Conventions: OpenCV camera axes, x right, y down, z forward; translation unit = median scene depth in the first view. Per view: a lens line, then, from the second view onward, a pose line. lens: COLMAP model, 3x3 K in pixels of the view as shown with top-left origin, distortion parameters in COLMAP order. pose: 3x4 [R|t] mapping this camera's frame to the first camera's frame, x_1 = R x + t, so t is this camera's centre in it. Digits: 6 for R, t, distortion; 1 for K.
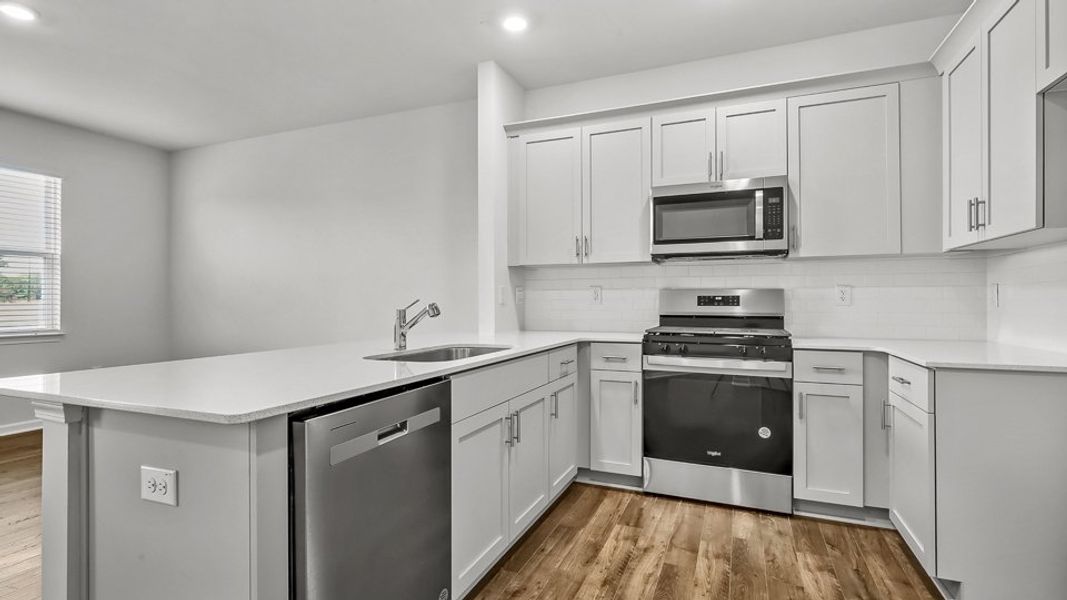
lens RADIAL K [[488.4, 0, 533.5], [0, 488.4, 300.0], [0, 0, 1]] dist [0.000073, -0.000006]
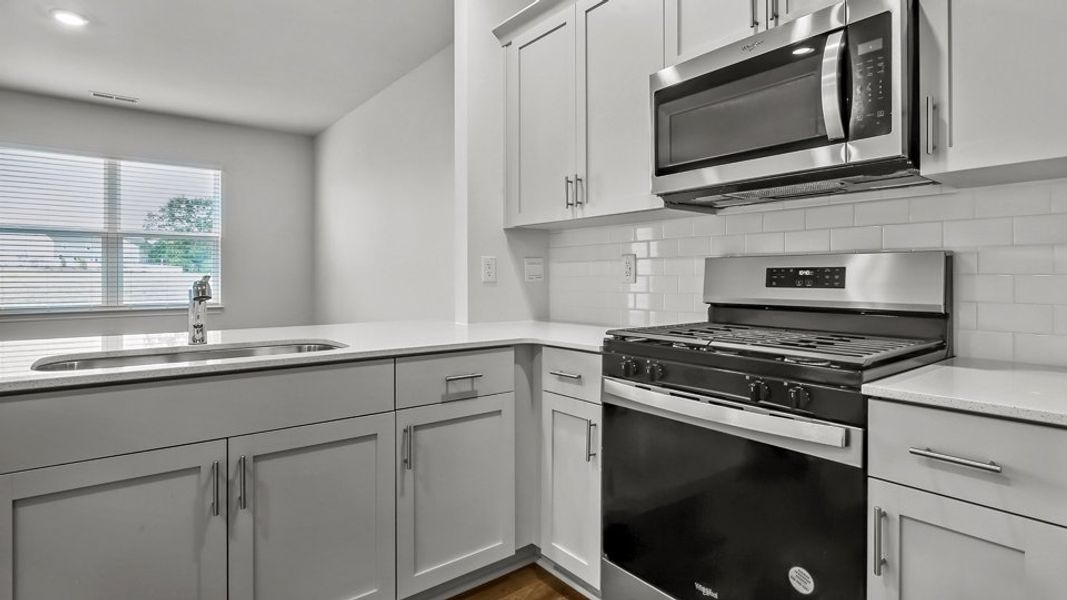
lens RADIAL K [[535.8, 0, 533.1], [0, 535.8, 280.0], [0, 0, 1]] dist [-0.002319, -0.000156]
pose [[0.872639, -0.000017, -0.488365, 0.435595], [0.004902, 0.999950, 0.008725, -0.001974], [0.488341, -0.010008, 0.872596, 0.409762]]
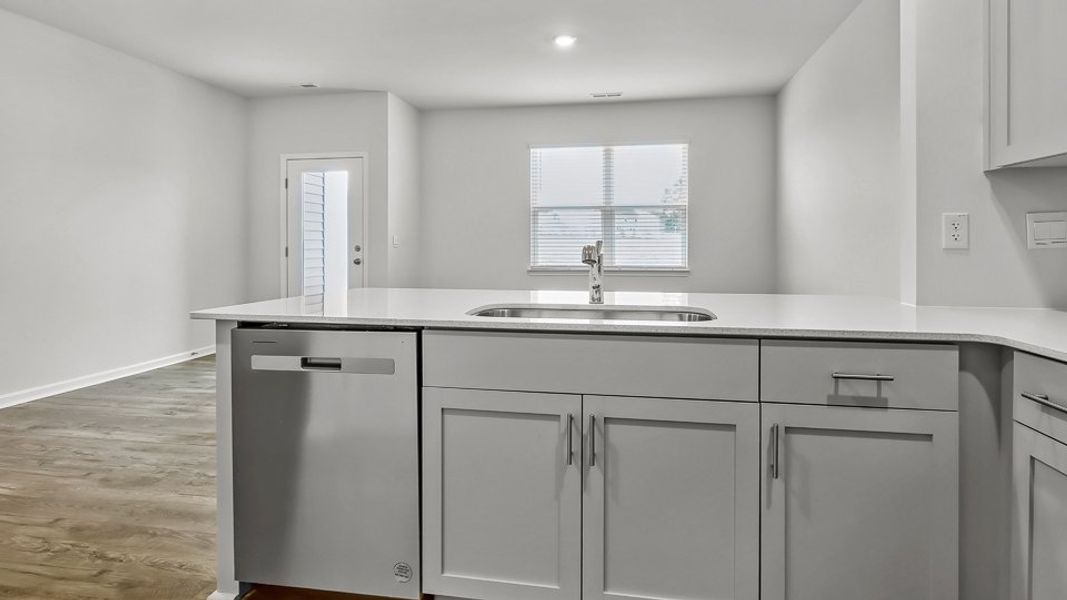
lens RADIAL K [[547.7, 0, 542.7], [0, 547.7, 246.2], [0, 0, 1]] dist [-0.004107, -0.000413]
pose [[0.214848, 0.002926, -0.976643, 0.460318], [0.007419, 0.999962, 0.004628, -0.000813], [0.976619, -0.008240, 0.214818, 0.542981]]
